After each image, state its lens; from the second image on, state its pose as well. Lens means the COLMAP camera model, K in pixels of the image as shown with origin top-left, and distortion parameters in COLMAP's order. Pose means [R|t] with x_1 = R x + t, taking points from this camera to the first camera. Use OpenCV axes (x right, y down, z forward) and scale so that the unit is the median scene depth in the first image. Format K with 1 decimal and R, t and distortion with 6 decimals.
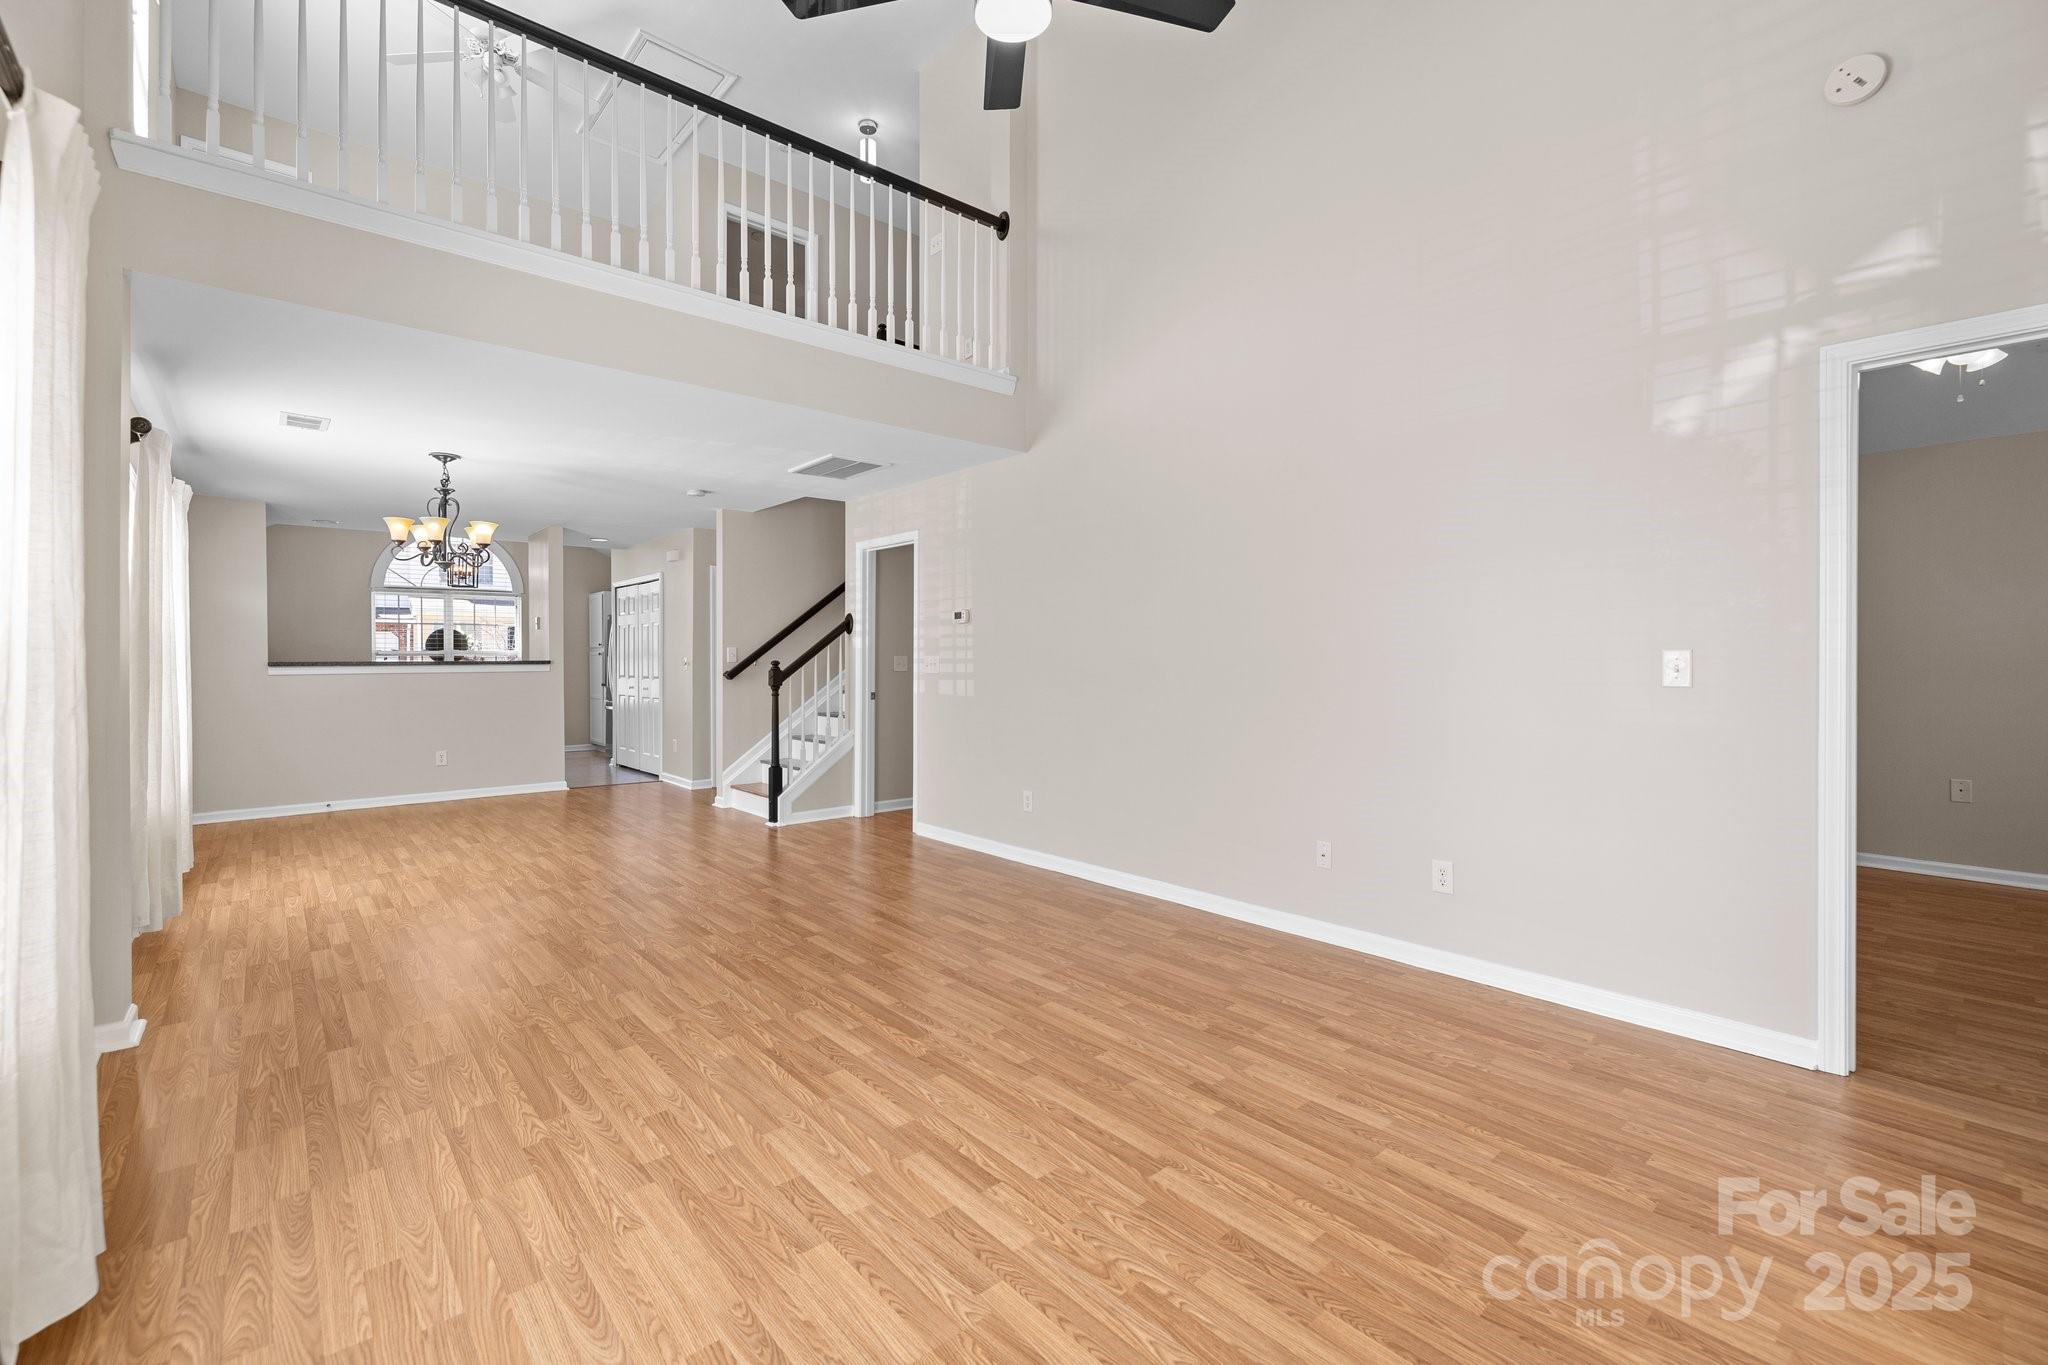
lens RADIAL K [[872.1, 0, 985.2], [0, 872.1, 684.9], [0, 0, 1]] dist [0.000384, -0.000918]
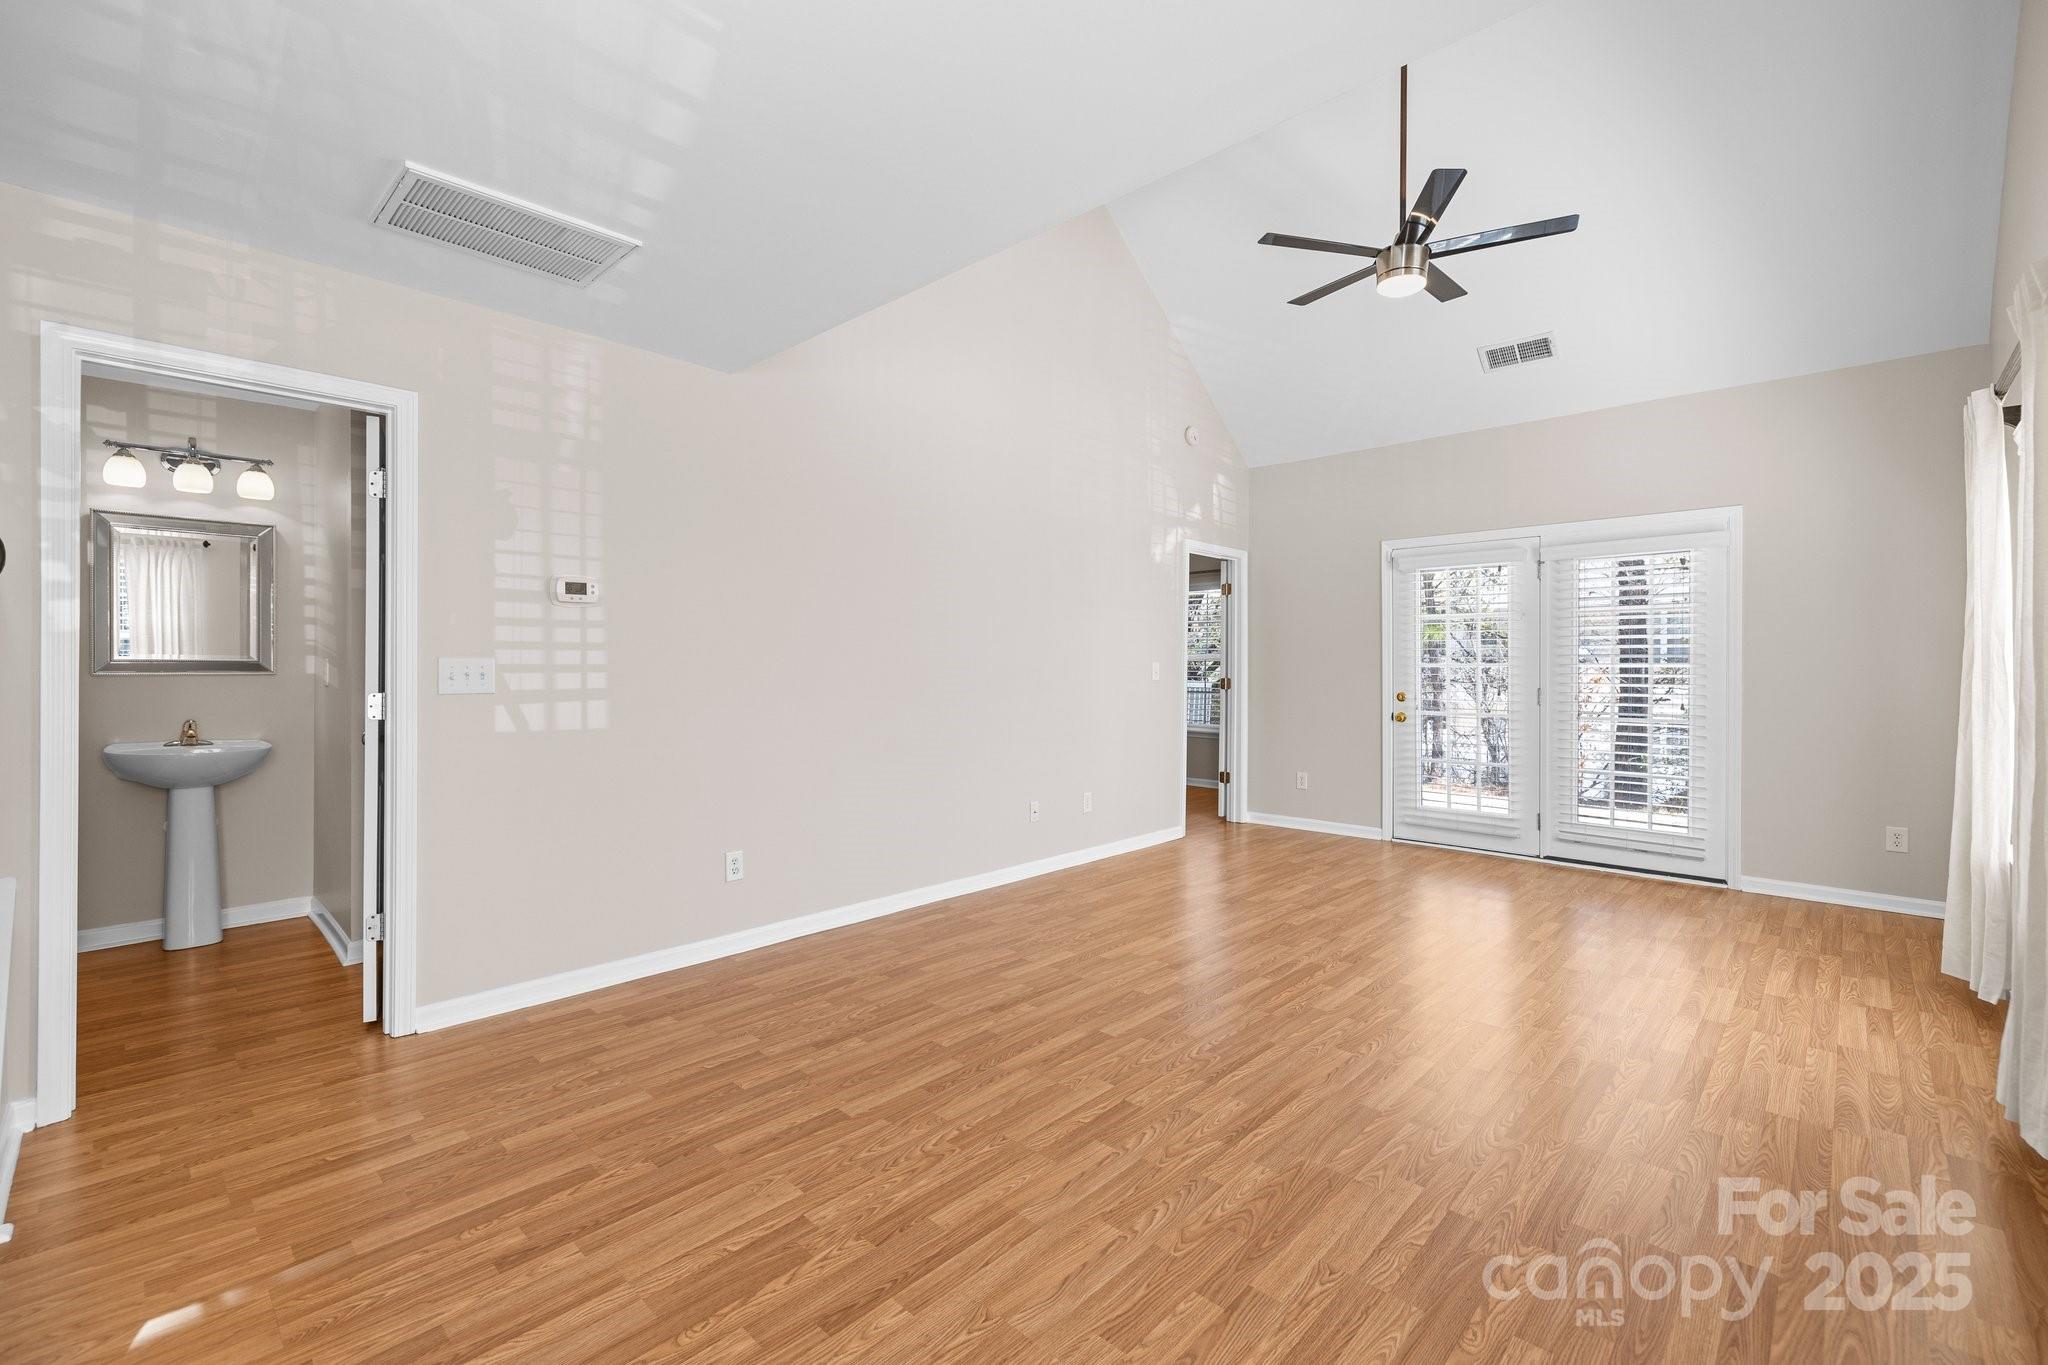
lens RADIAL K [[872.1, 0, 1044.3], [0, 872.1, 672.5], [0, 0, 1]] dist [0.000384, -0.000918]
pose [[-0.132433, -0.004522, 0.991182, -0.966985], [0.028532, 0.999558, 0.008372, -0.031480], [-0.990781, 0.029390, -0.132246, 1.181204]]
